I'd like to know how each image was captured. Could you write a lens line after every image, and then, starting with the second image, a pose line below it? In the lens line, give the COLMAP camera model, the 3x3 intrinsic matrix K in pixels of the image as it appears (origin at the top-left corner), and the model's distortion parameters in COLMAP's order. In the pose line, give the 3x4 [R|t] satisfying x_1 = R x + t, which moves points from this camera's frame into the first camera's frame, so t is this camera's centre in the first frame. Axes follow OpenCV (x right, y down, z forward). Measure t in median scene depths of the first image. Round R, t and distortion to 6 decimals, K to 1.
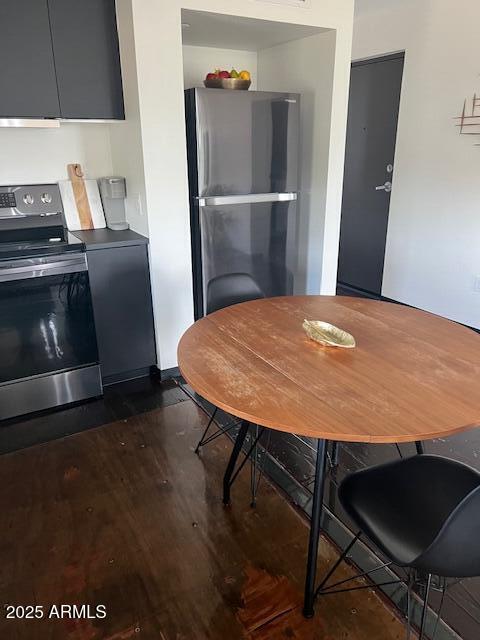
lens RADIAL K [[484.5, 0, 240.0], [0, 484.5, 320.0], [0, 0, 1]] dist [0.045825, -0.058792]
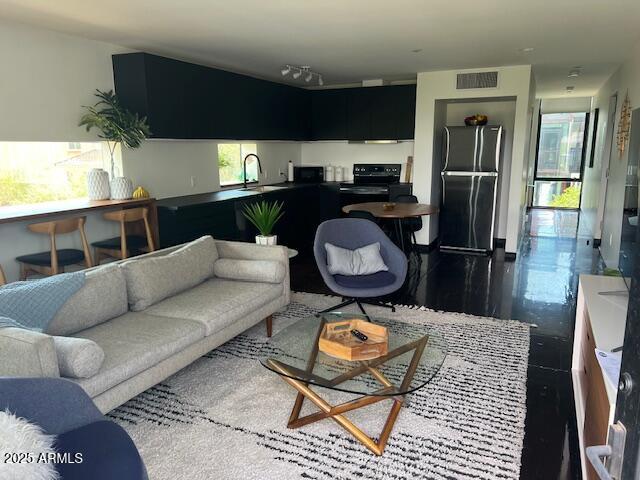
lens RADIAL K [[471.1, 0, 320.0], [0, 471.1, 250.0], [0, 0, 1]] dist [0.020881, -0.002607]
pose [[0.569285, 0.171976, -0.803952, 1.445453], [-0.273295, 0.961853, 0.012231, 0.234508], [0.775387, 0.212753, 0.594568, -0.689661]]
